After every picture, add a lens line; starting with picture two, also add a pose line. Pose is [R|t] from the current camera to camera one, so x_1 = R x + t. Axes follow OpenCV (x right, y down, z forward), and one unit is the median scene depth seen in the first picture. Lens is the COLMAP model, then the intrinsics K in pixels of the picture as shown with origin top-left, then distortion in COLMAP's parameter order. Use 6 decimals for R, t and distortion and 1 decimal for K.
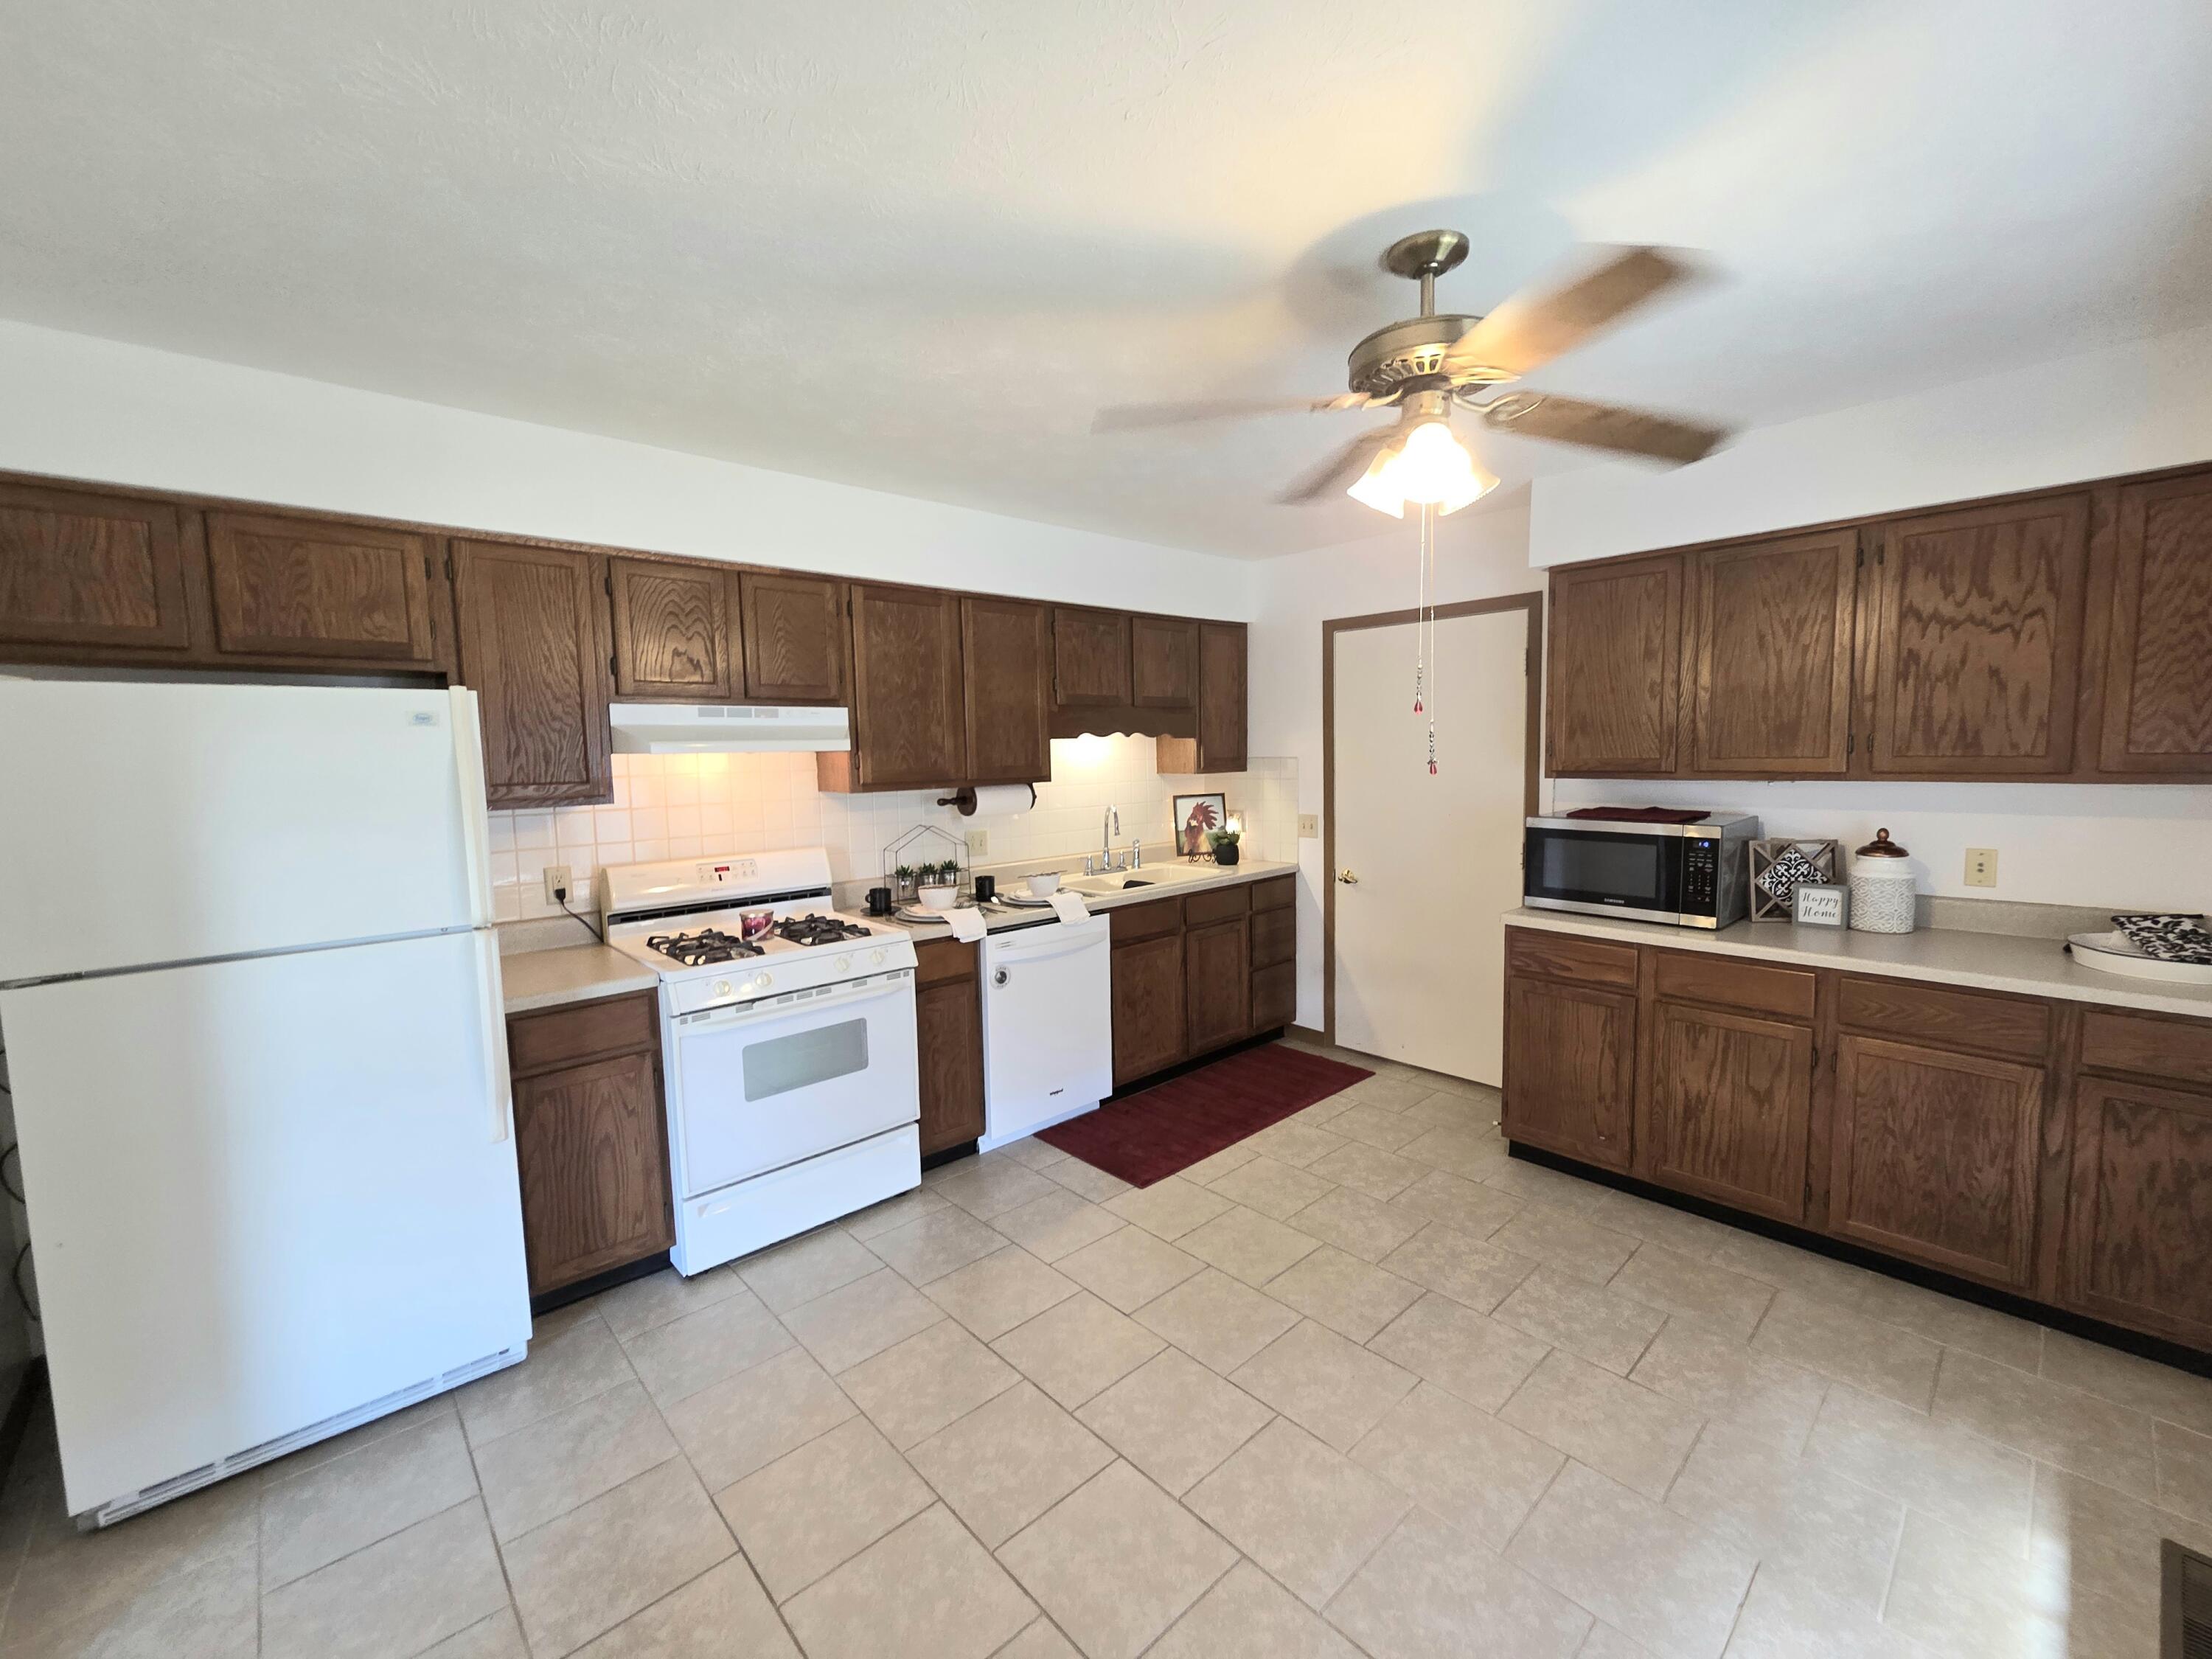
lens RADIAL K [[904.0, 0, 1129.2], [0, 904.0, 828.5], [0, 0, 1]] dist [-0.003447, 0.001880]
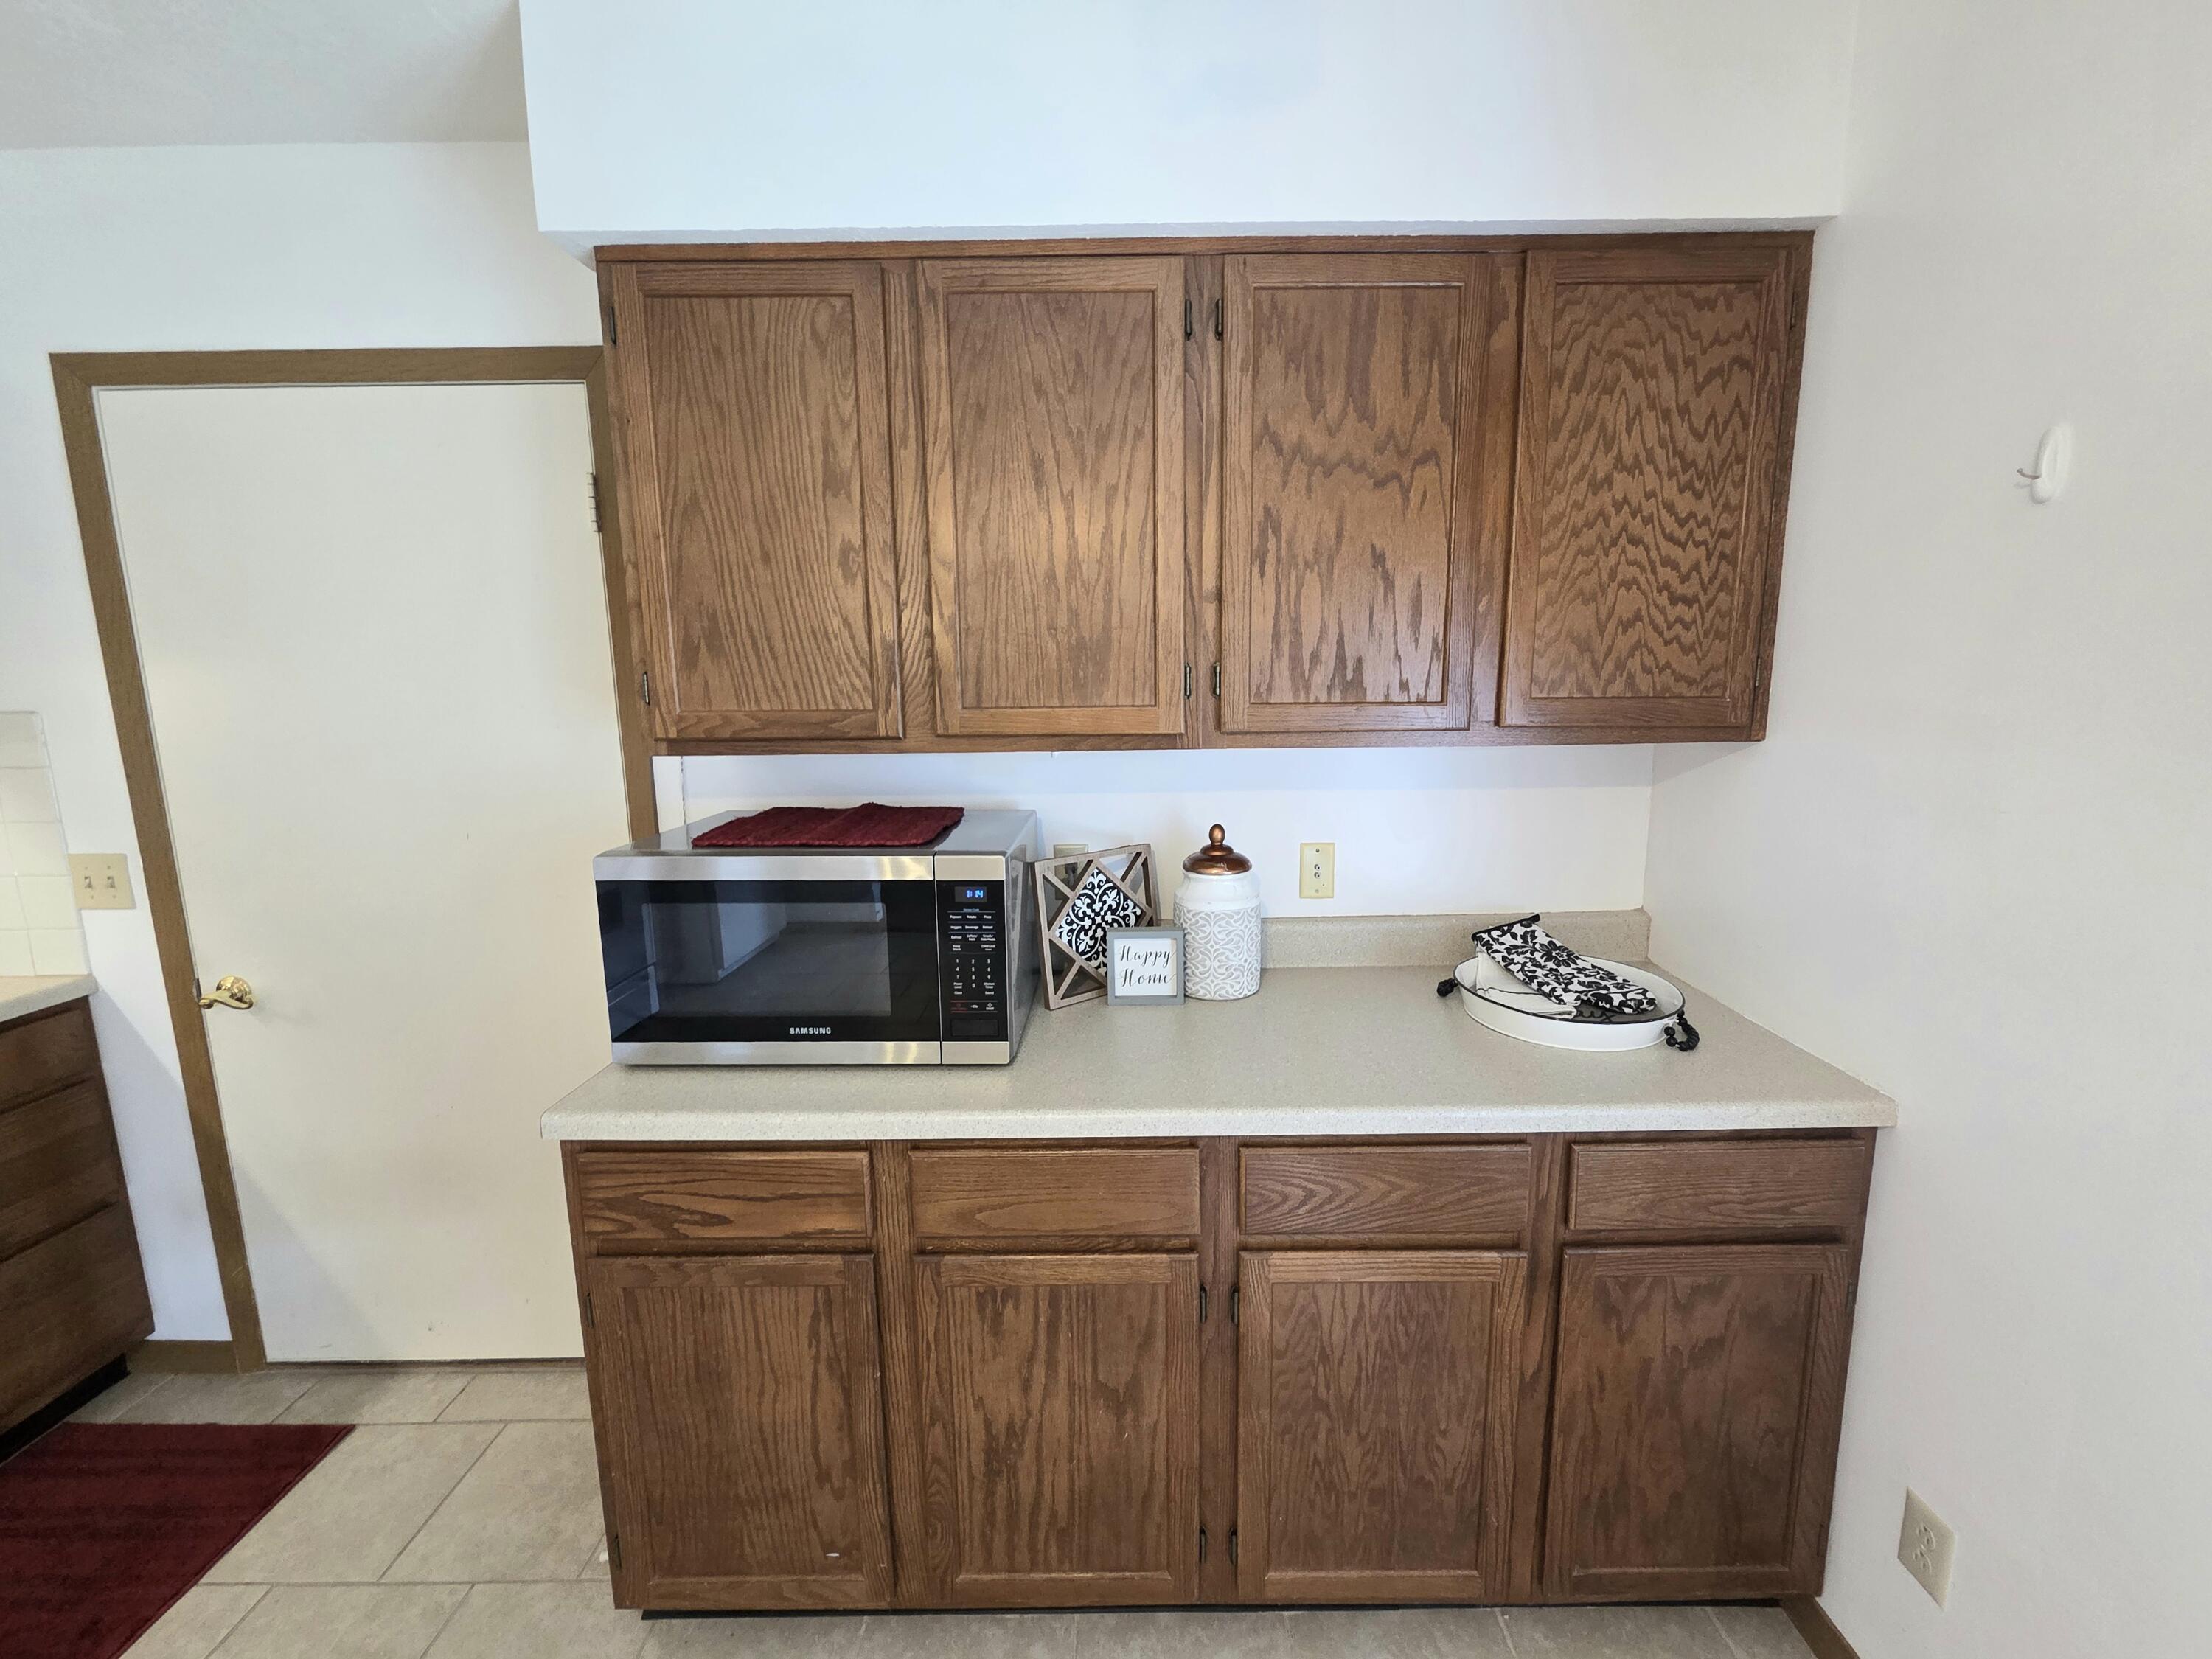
lens RADIAL K [[904.0, 0, 1121.7], [0, 904.0, 828.7], [0, 0, 1]] dist [-0.003447, 0.001880]
pose [[0.684866, -0.101731, 0.721533, 0.339846], [0.062451, 0.994758, 0.080976, -0.047515], [-0.725988, -0.010397, 0.687629, 0.599055]]
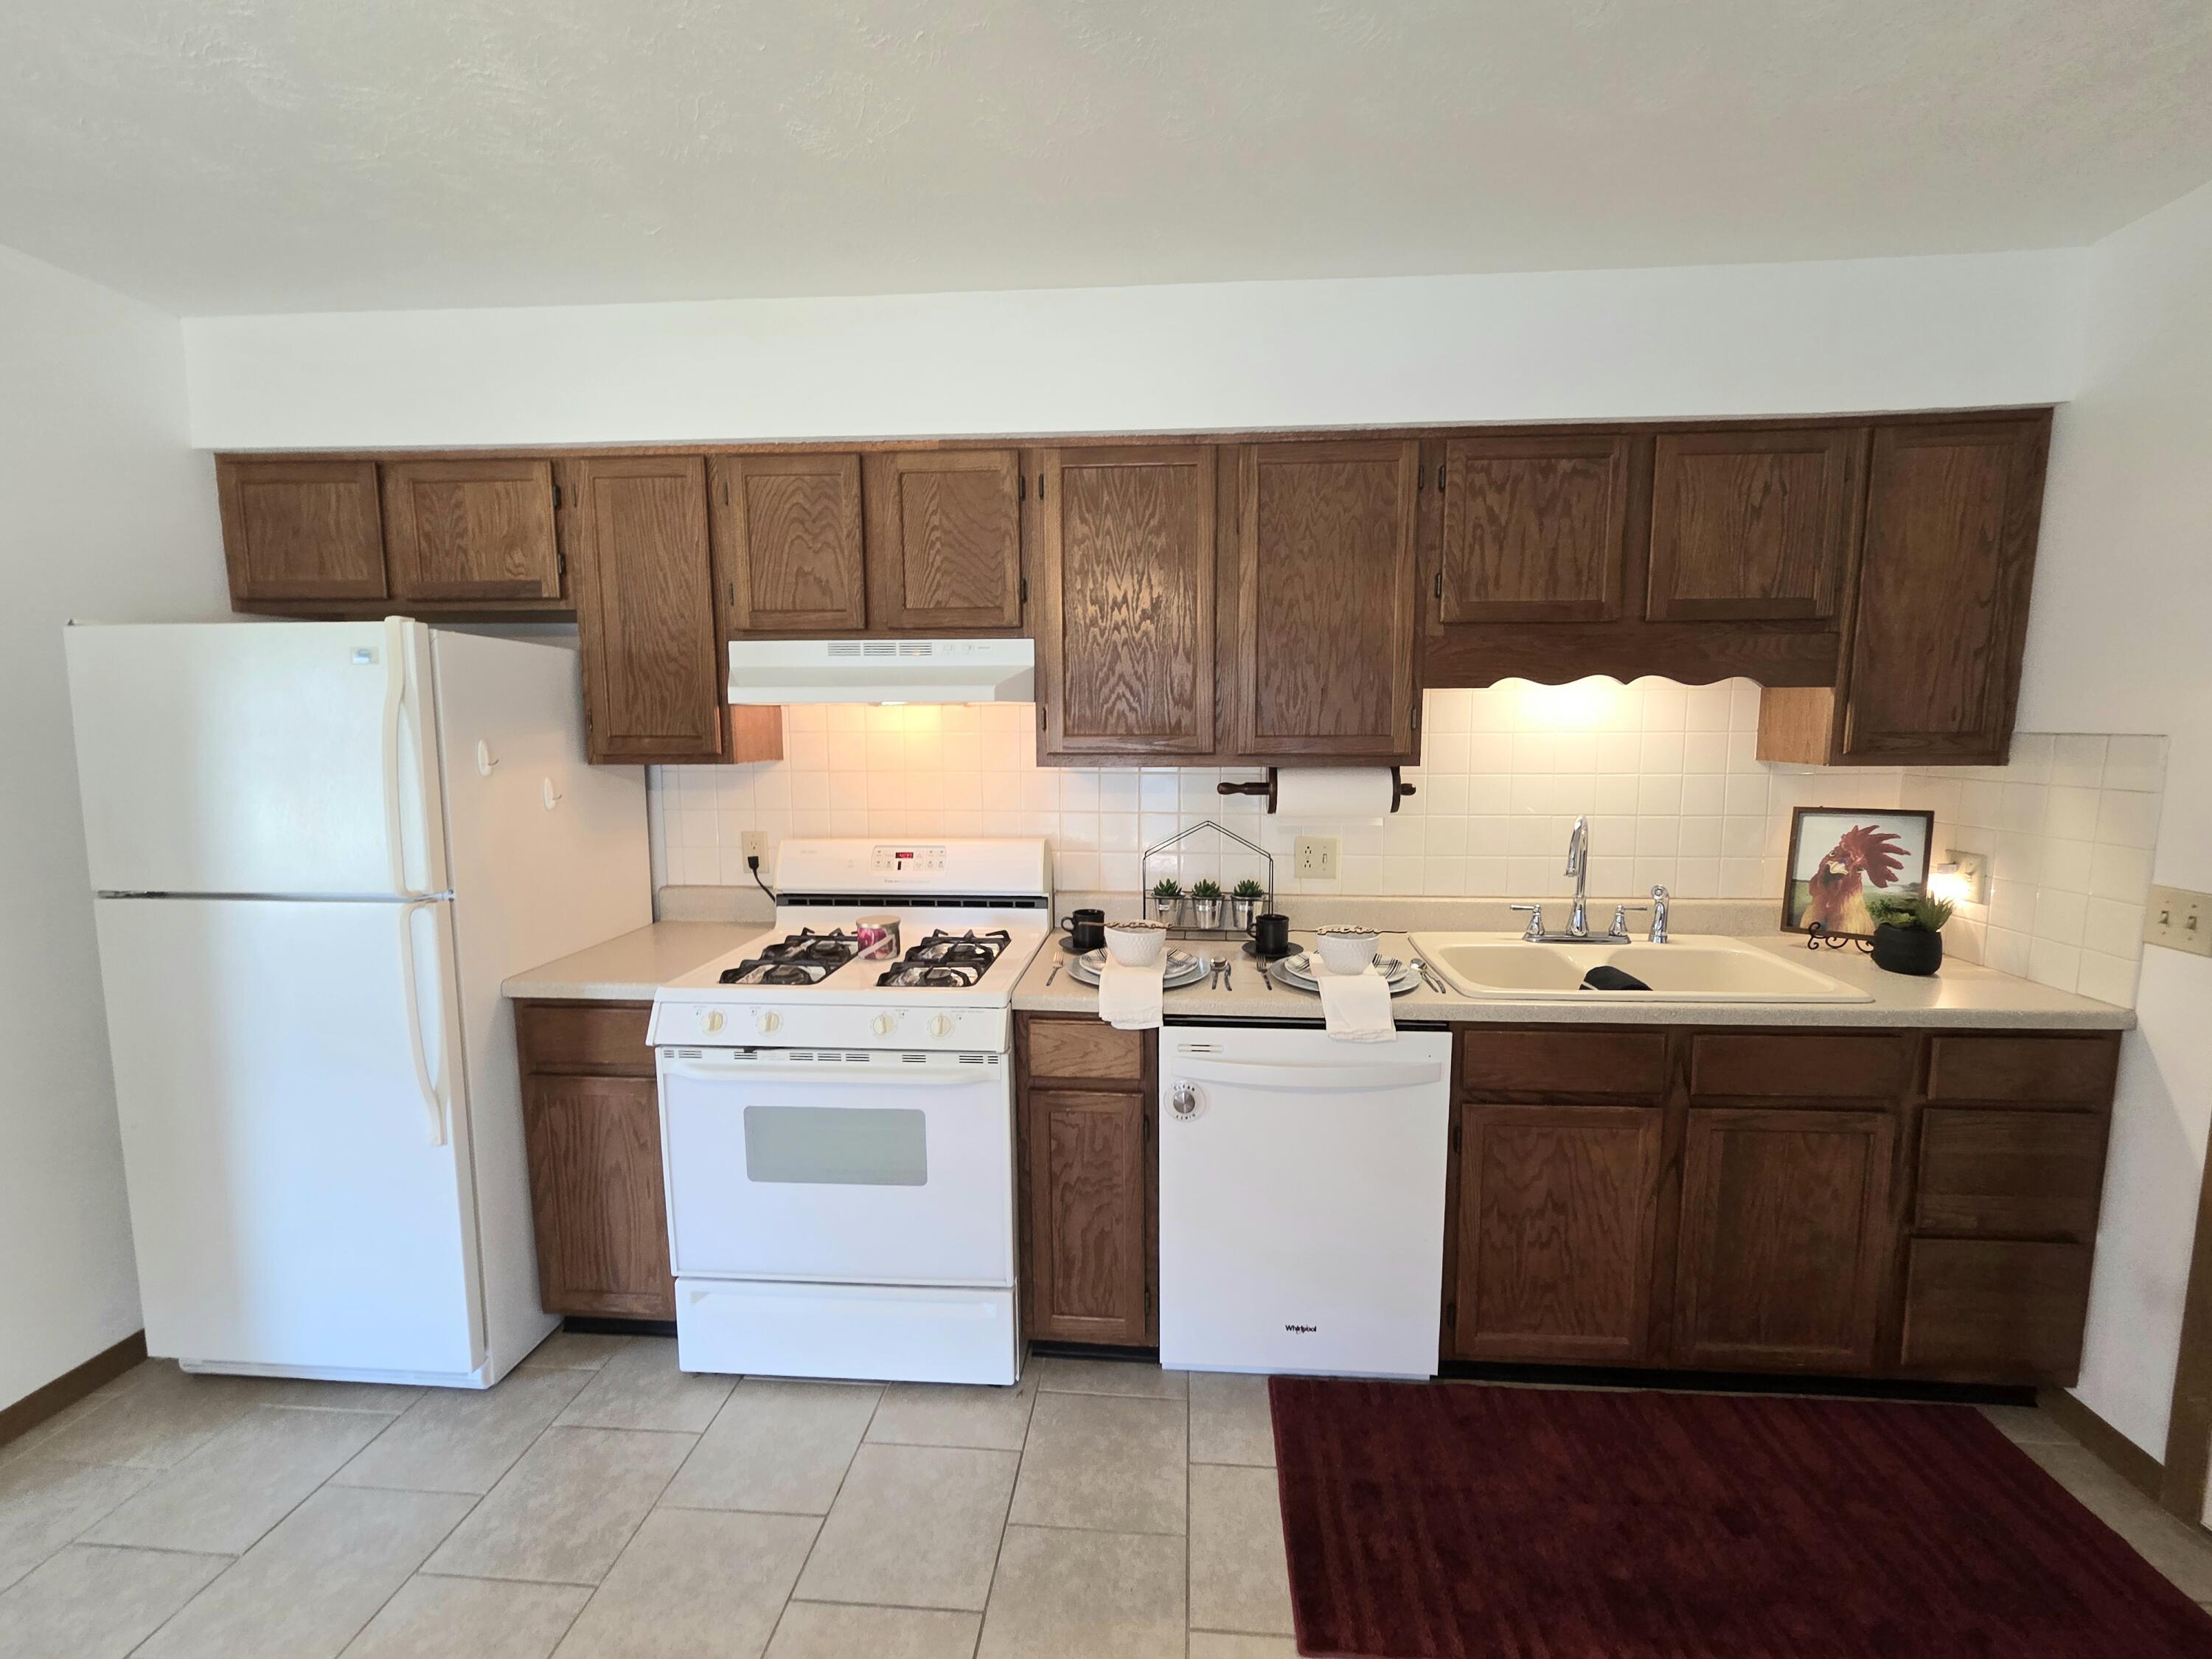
lens RADIAL K [[904.0, 0, 1127.8], [0, 904.0, 827.5], [0, 0, 1]] dist [-0.003447, 0.001880]
pose [[0.679285, 0.103823, -0.726493, 0.260660], [-0.077457, 0.994556, 0.069708, -0.051301], [0.729775, 0.008921, 0.683629, 0.654011]]
